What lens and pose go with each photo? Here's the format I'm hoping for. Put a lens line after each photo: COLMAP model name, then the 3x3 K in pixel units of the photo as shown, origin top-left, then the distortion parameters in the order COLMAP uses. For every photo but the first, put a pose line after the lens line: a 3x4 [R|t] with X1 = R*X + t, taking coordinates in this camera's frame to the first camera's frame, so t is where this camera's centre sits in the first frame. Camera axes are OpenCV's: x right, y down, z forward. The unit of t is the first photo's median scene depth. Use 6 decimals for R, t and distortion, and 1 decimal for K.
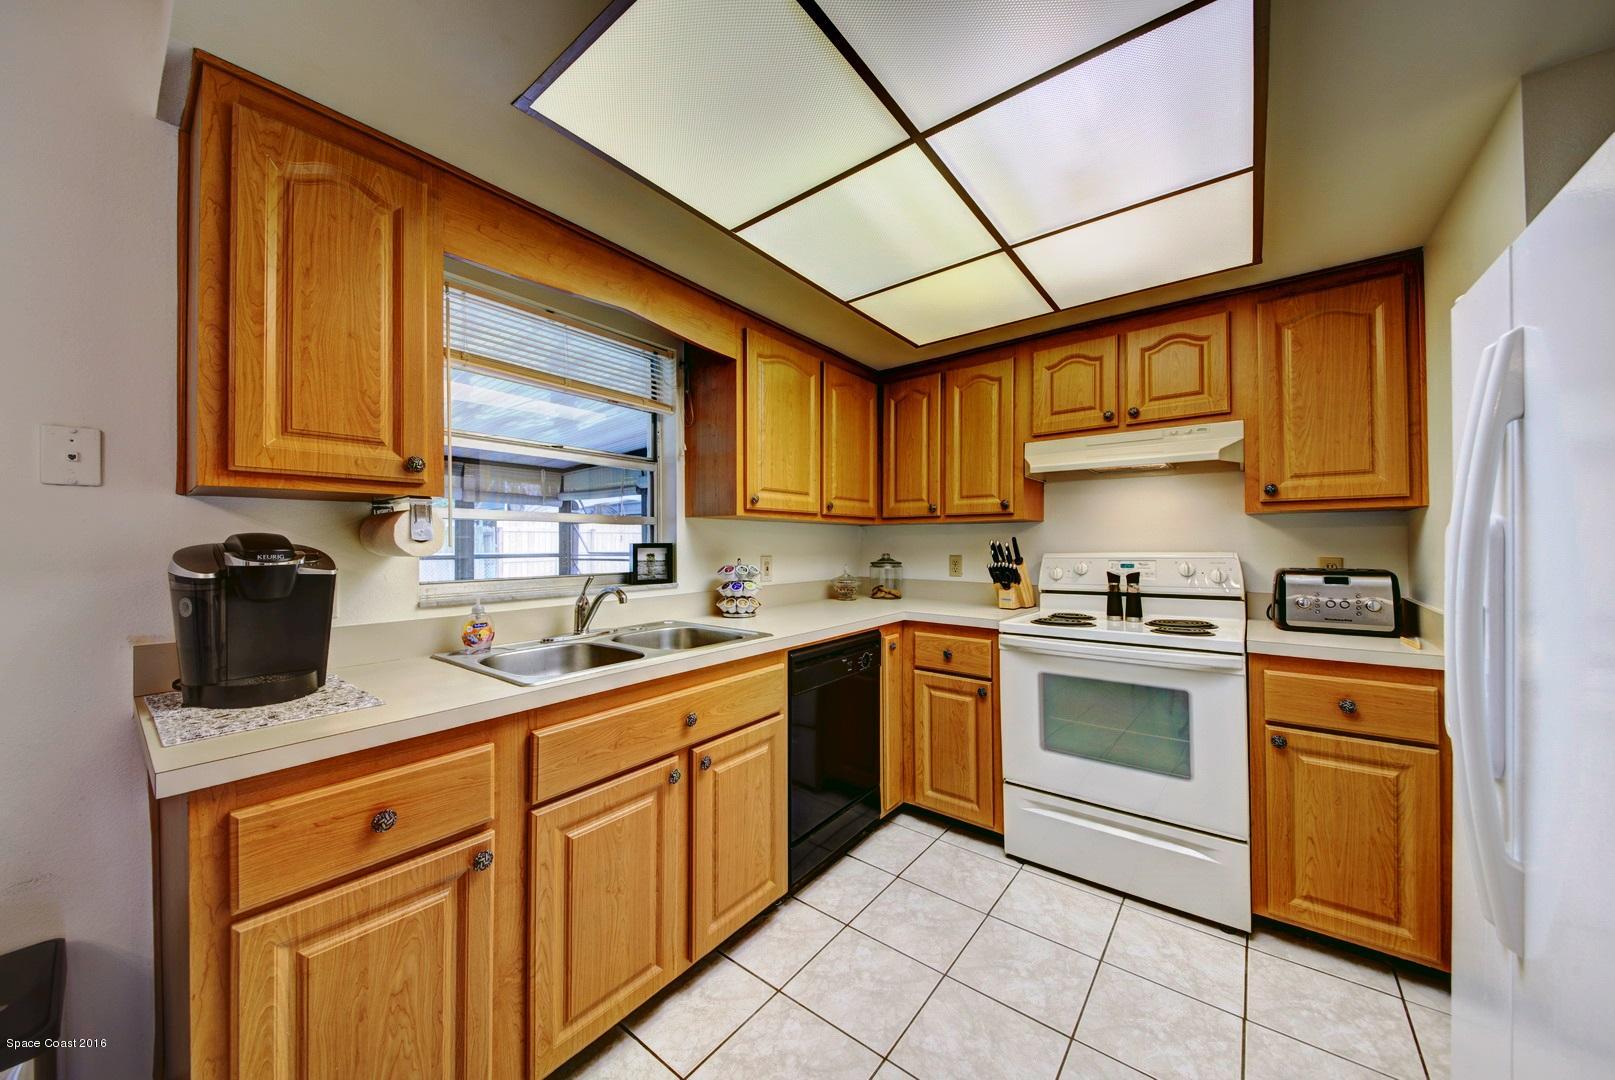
lens RADIAL K [[553.7, 0, 792.7], [0, 553.7, 535.2], [0, 0, 1]] dist [-0.002571, -0.004468]
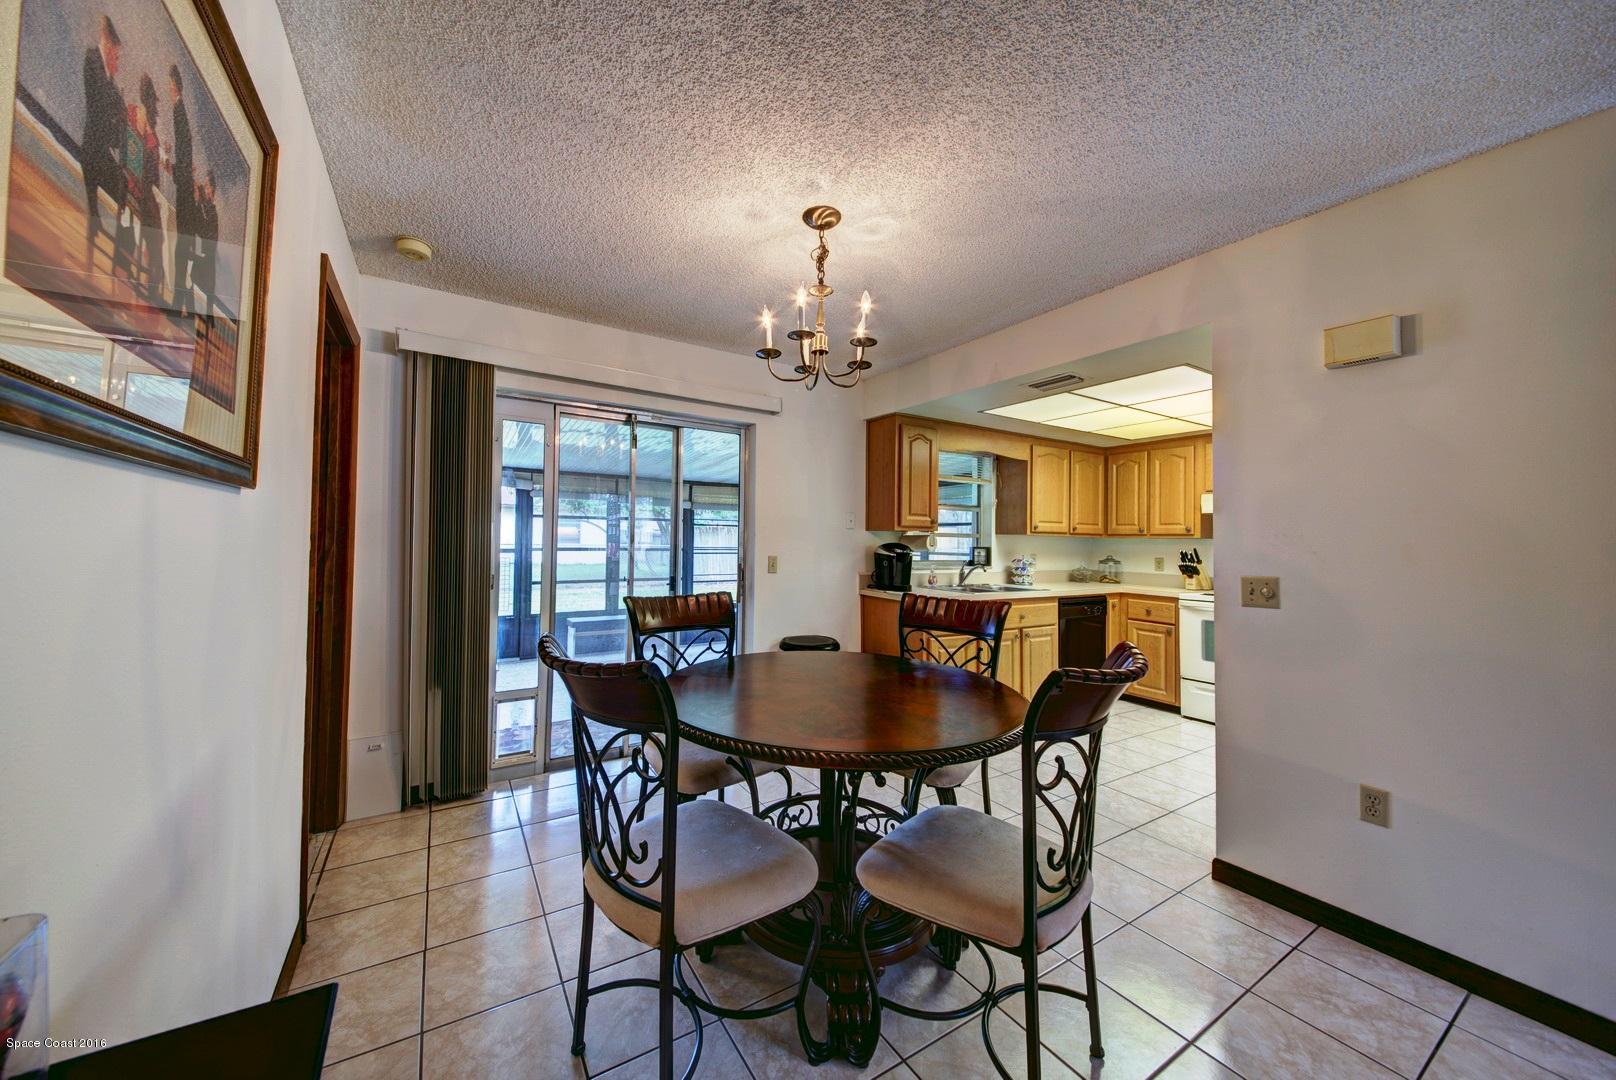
lens RADIAL K [[554.0, 0, 761.1], [0, 554.0, 520.7], [0, 0, 1]] dist [-0.002571, -0.004468]
pose [[0.923554, 0.008764, -0.383368, -0.216433], [-0.016494, 0.999721, -0.016882, -0.034548], [0.383113, 0.021914, 0.923441, -1.248151]]
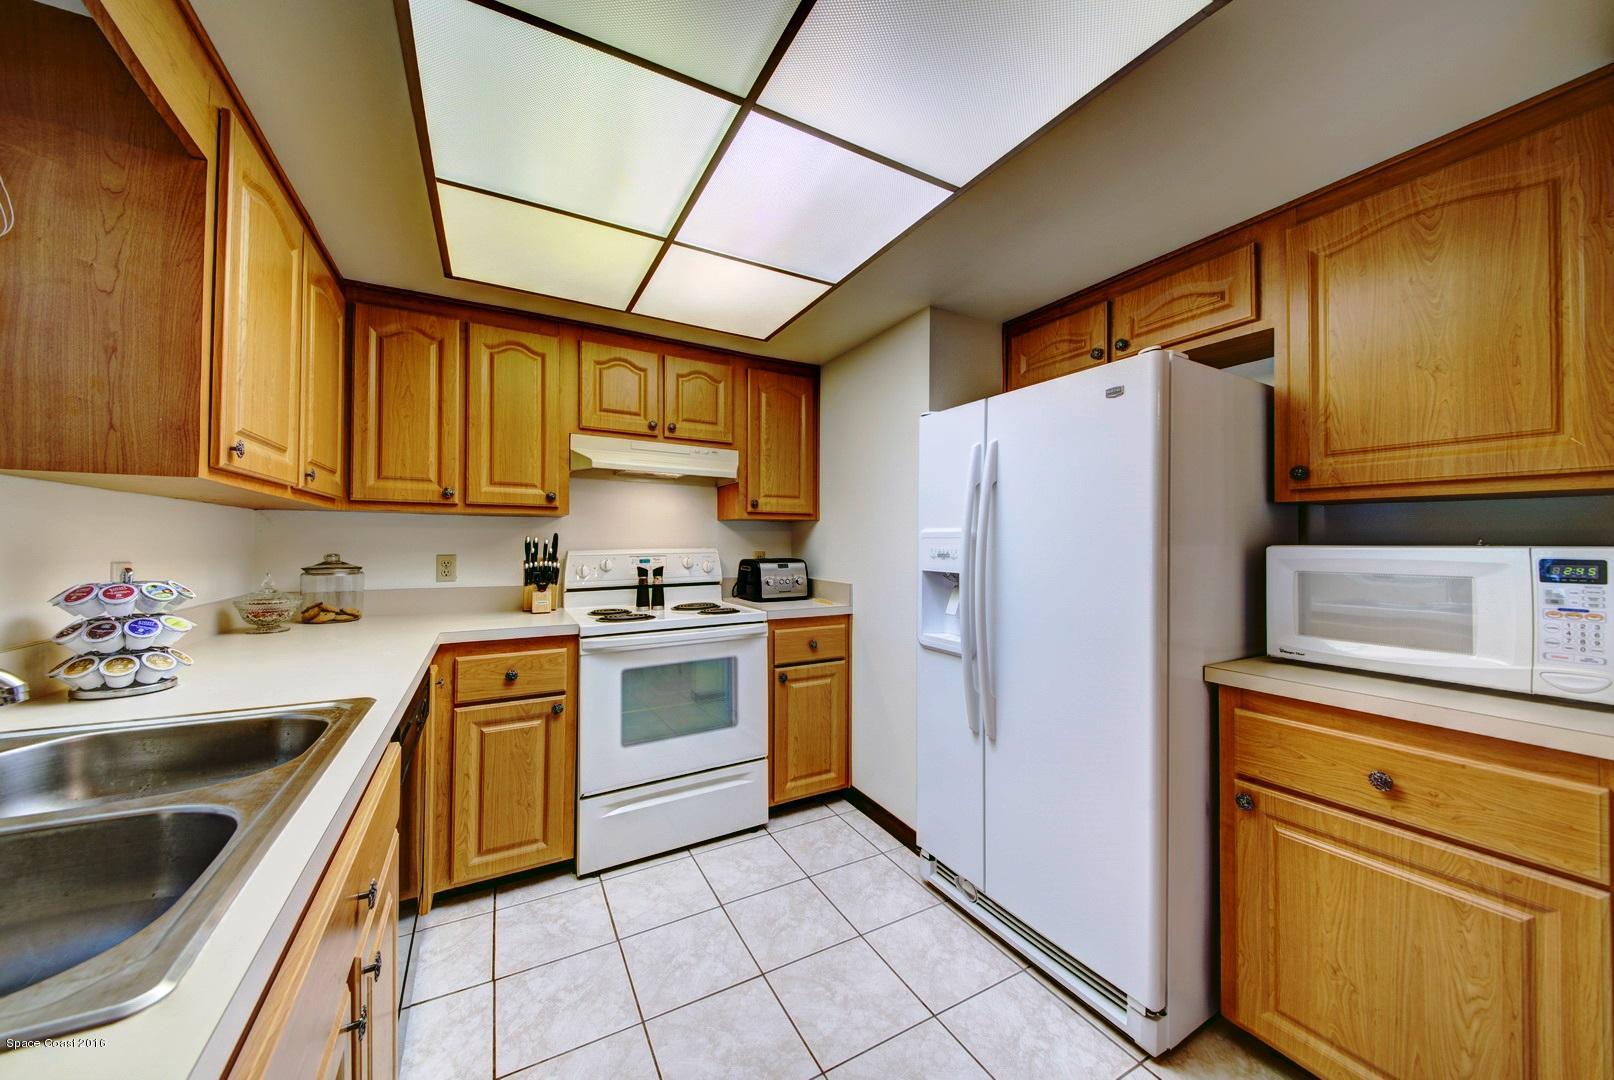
lens RADIAL K [[553.3, 0, 794.1], [0, 553.3, 534.8], [0, 0, 1]] dist [-0.002571, -0.004468]
pose [[0.359810, 0.017346, 0.932864, -0.342951], [-0.020208, 0.999738, -0.010795, 0.008593], [-0.932807, -0.014967, 0.360066, 0.331916]]
